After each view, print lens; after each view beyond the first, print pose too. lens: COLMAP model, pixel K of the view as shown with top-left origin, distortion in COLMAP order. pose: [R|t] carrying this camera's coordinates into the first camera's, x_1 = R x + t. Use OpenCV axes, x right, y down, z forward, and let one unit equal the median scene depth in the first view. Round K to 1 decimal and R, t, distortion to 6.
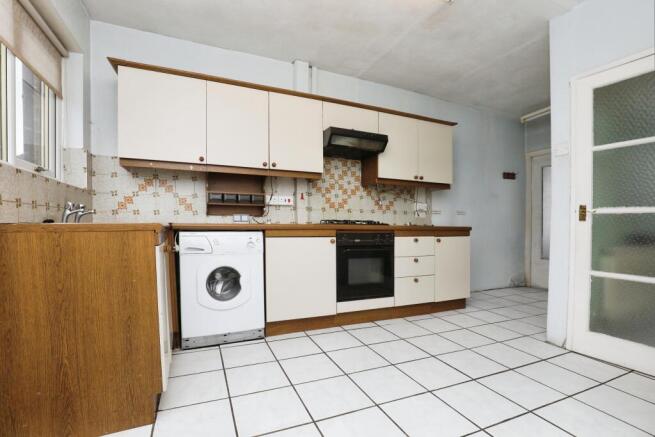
lens RADIAL K [[298.0, 0, 324.3], [0, 298.0, 224.8], [0, 0, 1]] dist [-0.028357, 0.000444]
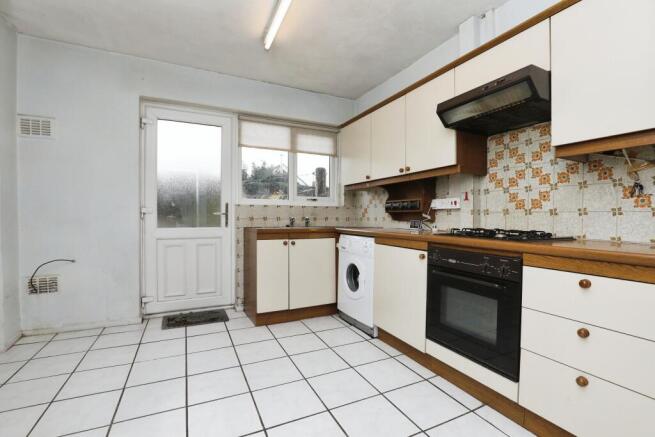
lens RADIAL K [[298.0, 0, 326.4], [0, 298.0, 218.1], [0, 0, 1]] dist [-0.028357, 0.000444]
pose [[0.054250, -0.004576, -0.998517, 0.690706], [-0.010333, 0.999933, -0.005144, -0.033171], [0.998474, 0.010597, 0.054199, 0.622921]]
